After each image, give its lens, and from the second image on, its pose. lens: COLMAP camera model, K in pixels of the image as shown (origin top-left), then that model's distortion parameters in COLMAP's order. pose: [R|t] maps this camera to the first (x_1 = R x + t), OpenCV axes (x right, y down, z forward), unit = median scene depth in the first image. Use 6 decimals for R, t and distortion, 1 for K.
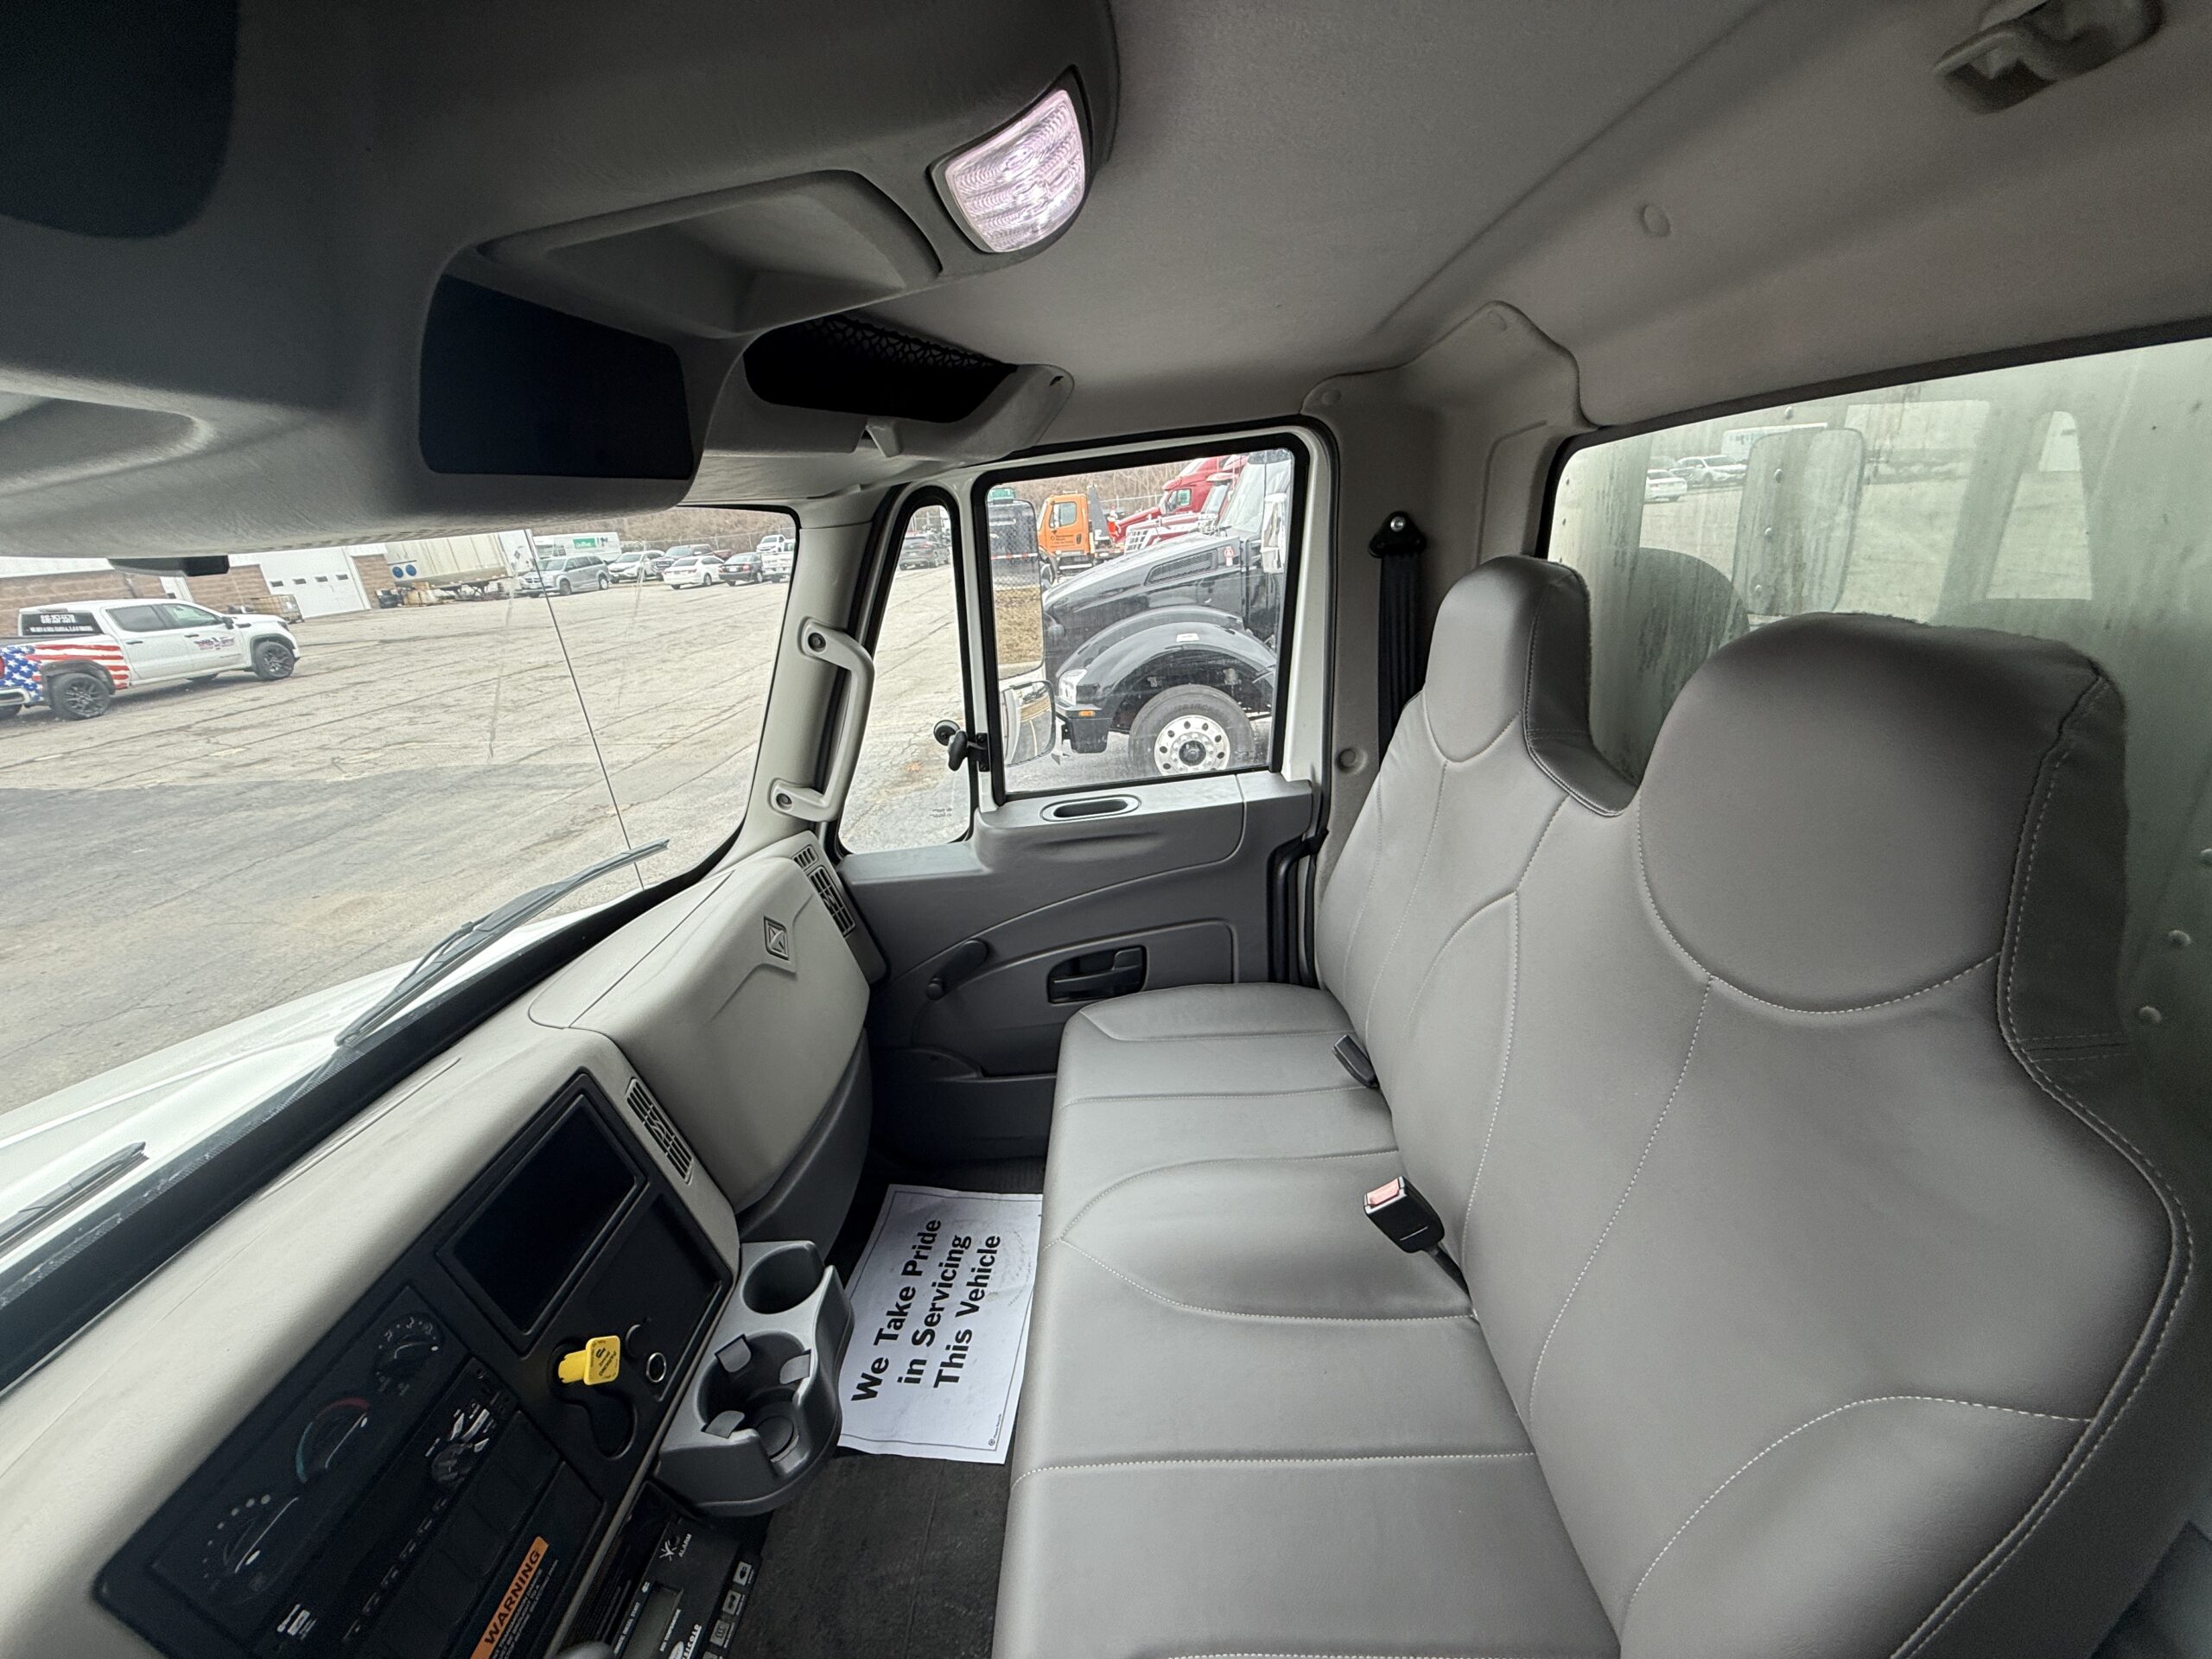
lens RADIAL K [[867.7, 0, 1104.6], [0, 867.7, 823.2], [0, 0, 1]] dist [-0.000399, -0.001105]
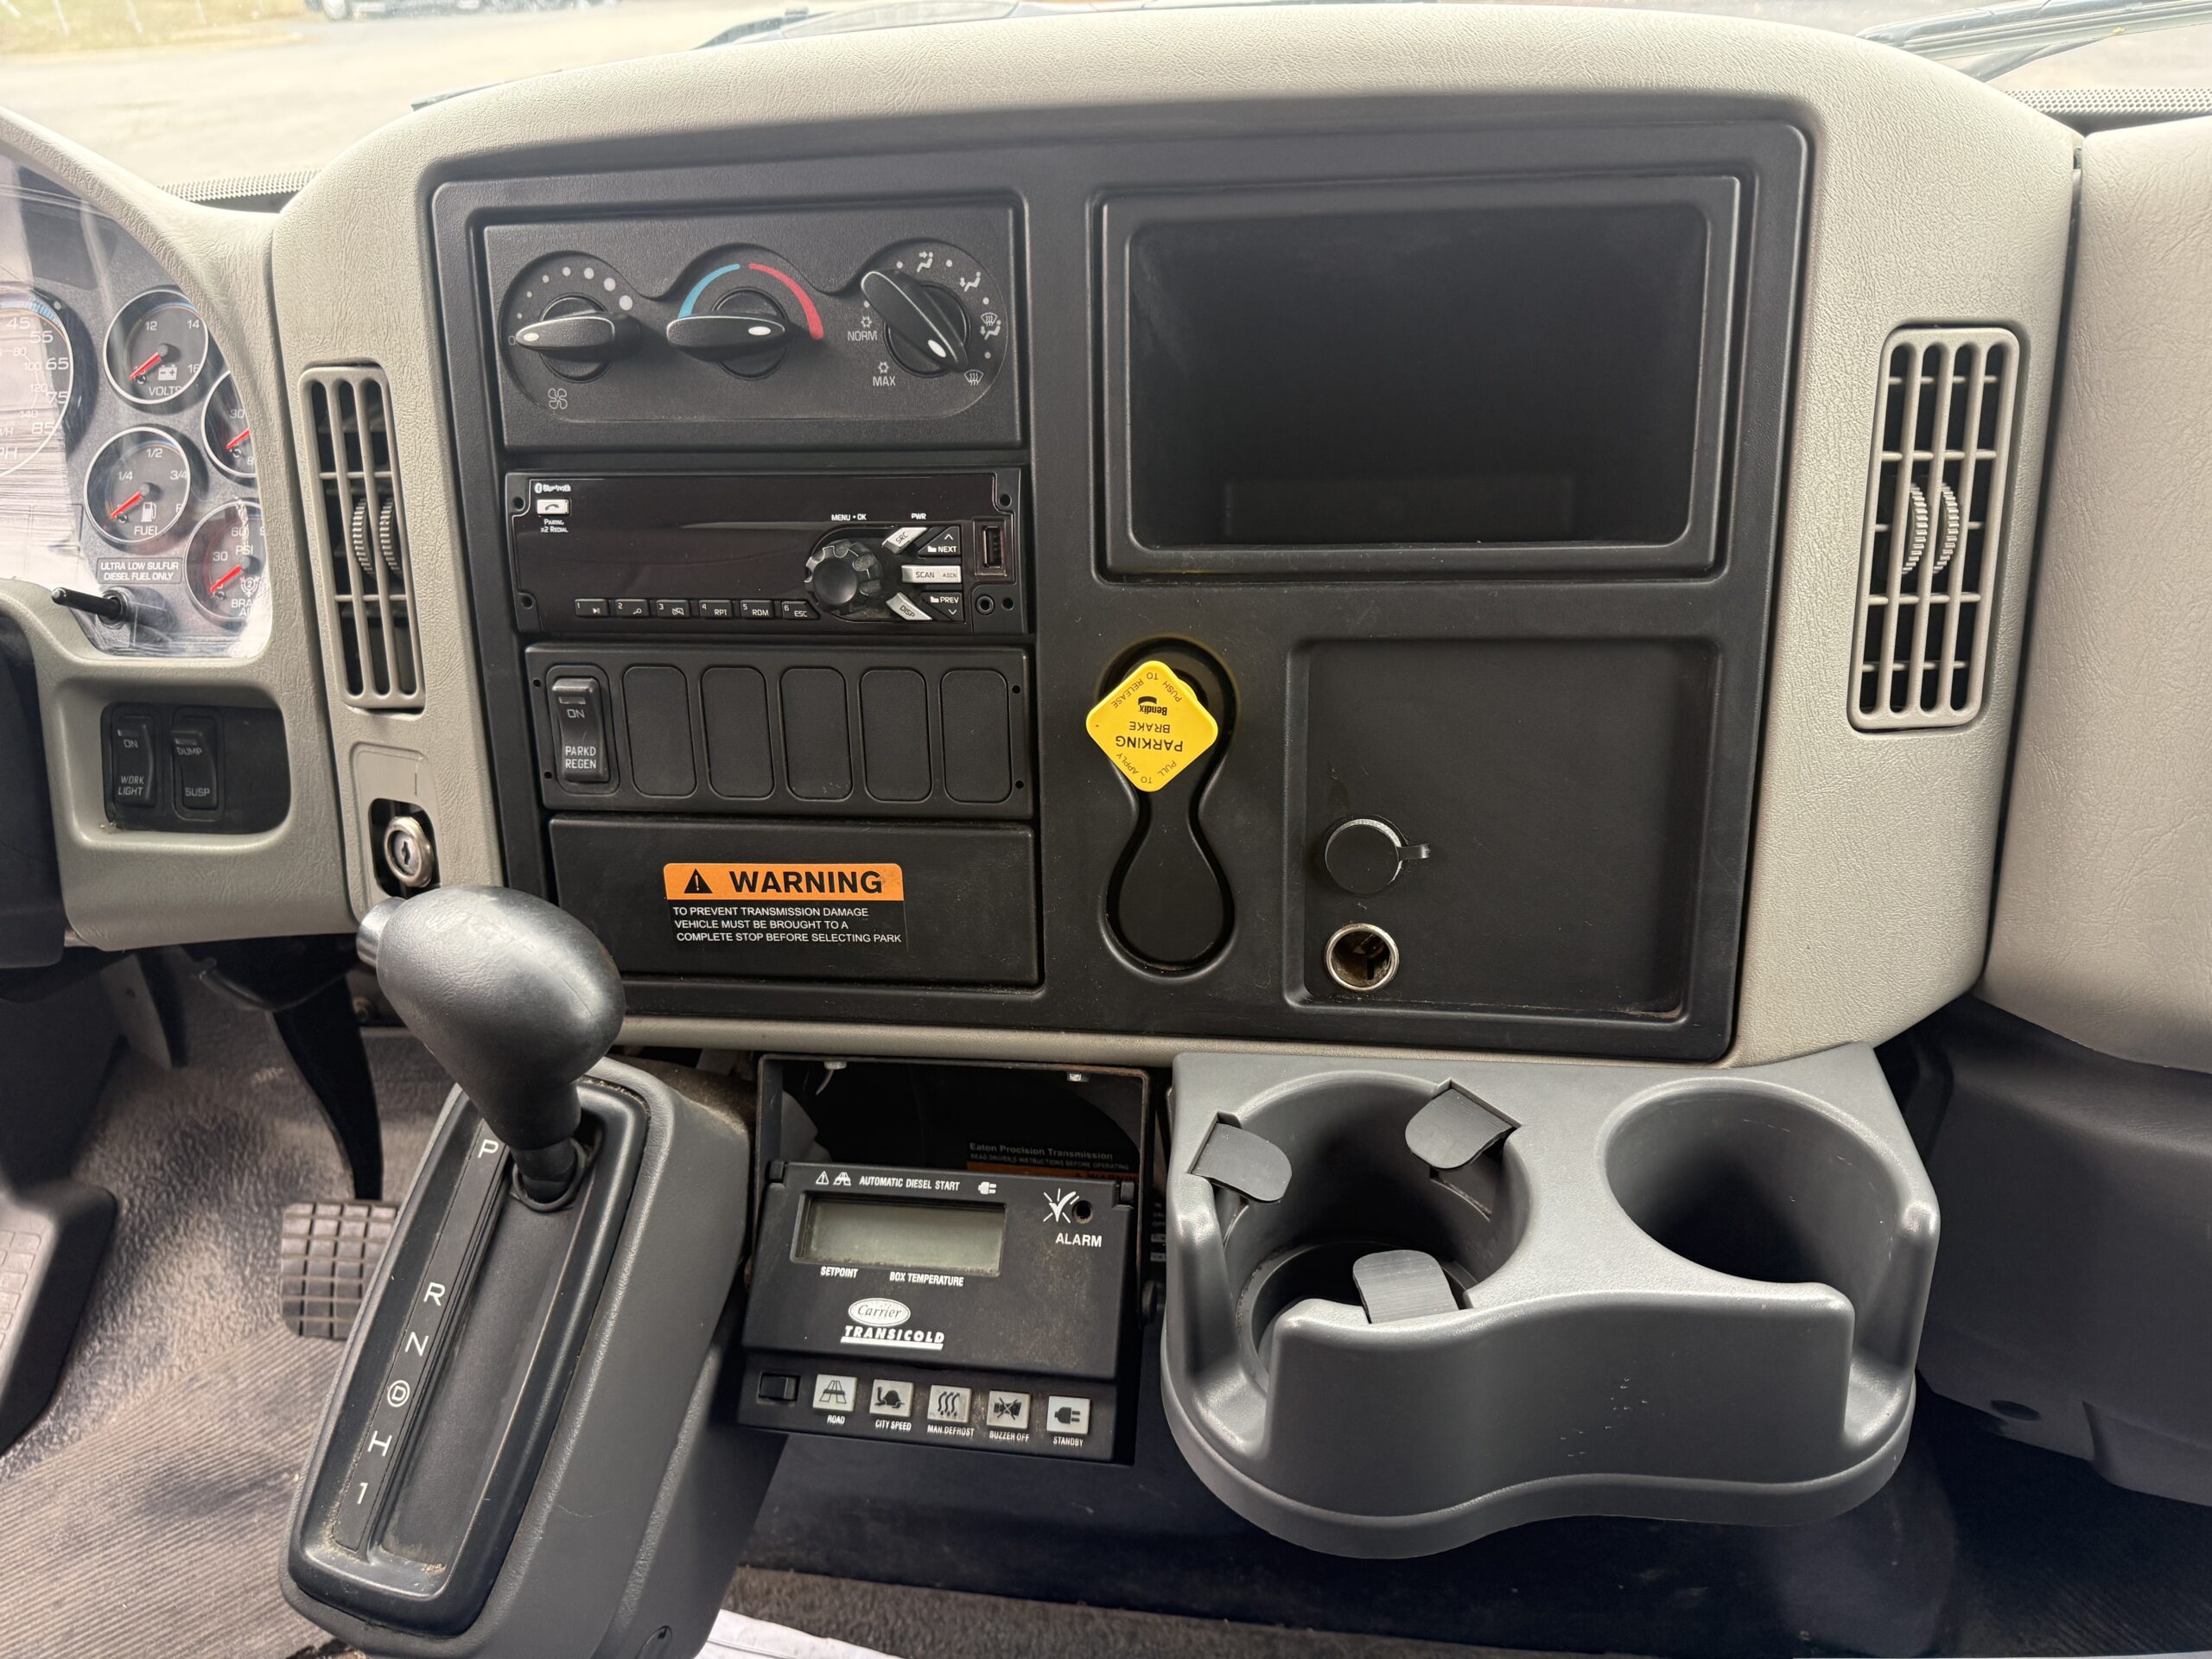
lens RADIAL K [[1518.8, 0, 1188.0], [0, 1518.8, 829.2], [0, 0, 1]] dist [-0.021202, 0.001987]
pose [[-0.088462, 0.583011, -0.807634, -0.014791], [-0.296398, 0.758677, 0.580135, 0.143558], [0.950959, 0.290701, 0.105689, 0.507094]]
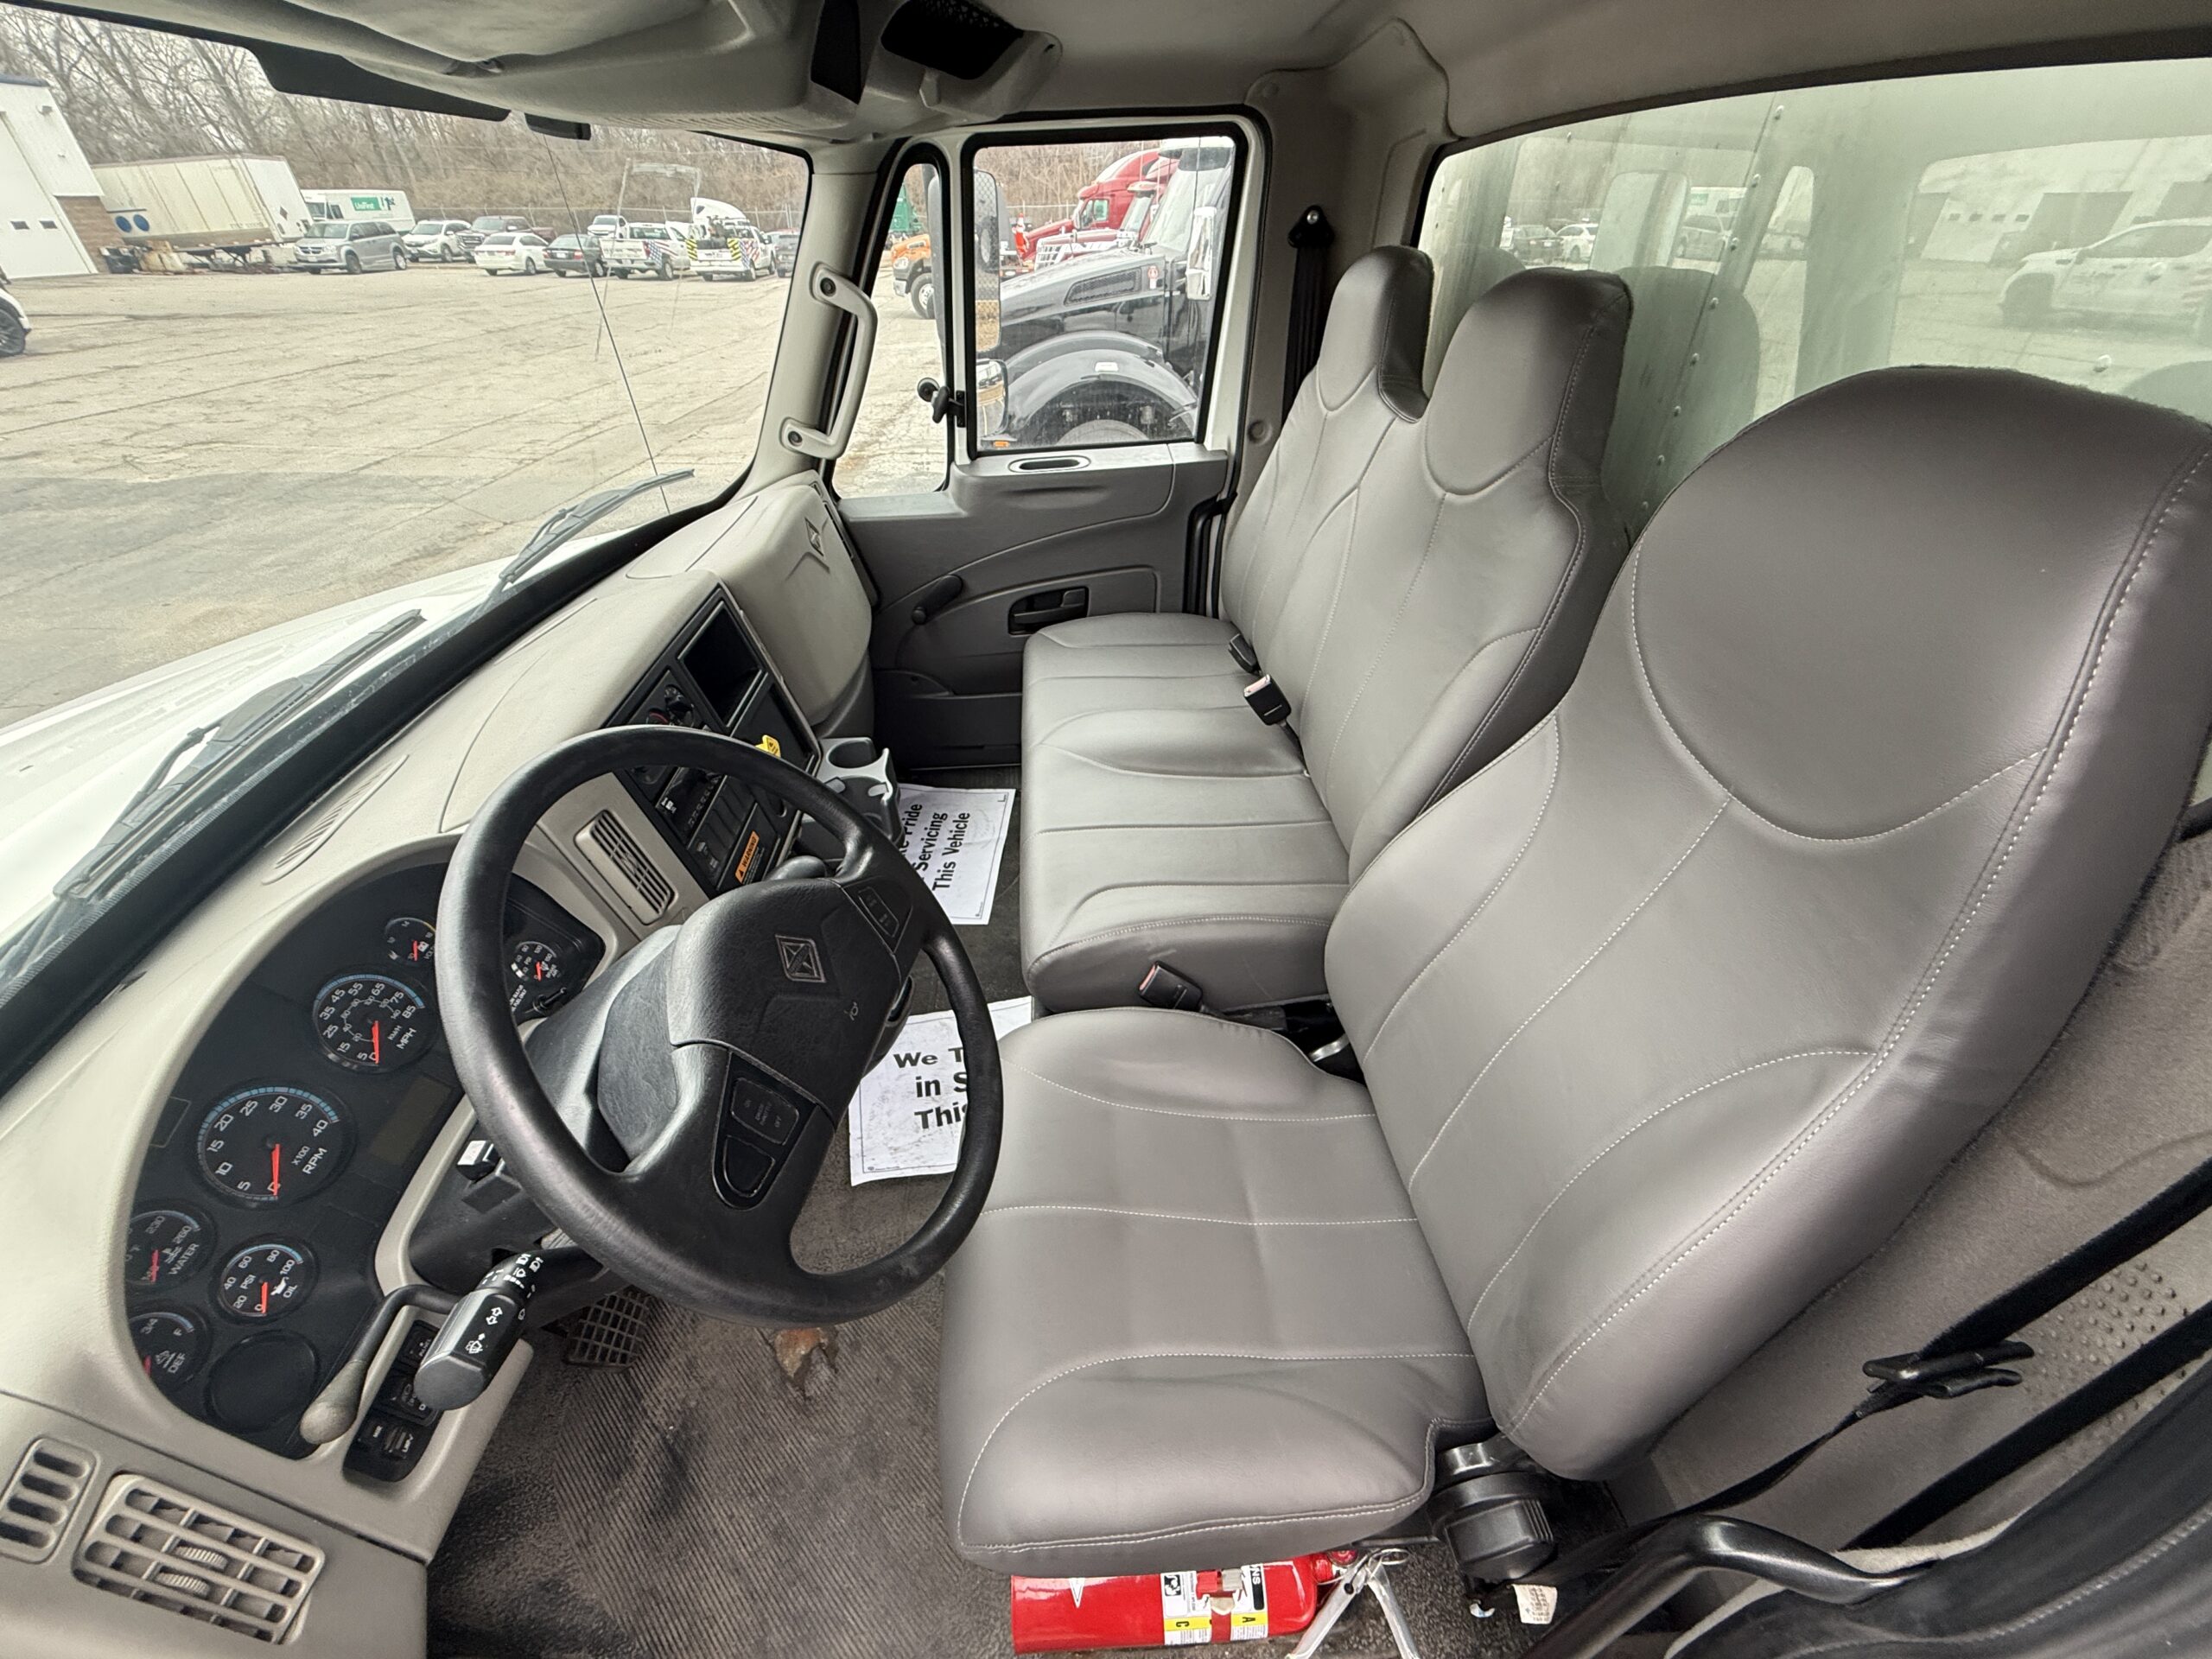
lens RADIAL K [[867.7, 0, 1102.6], [0, 867.7, 819.9], [0, 0, 1]] dist [-0.000399, -0.001105]
pose [[0.993067, 0.012542, 0.116877, -0.083752], [-0.041885, 0.966784, 0.252139, 0.166605], [-0.109833, -0.255287, 0.960607, -0.333486]]
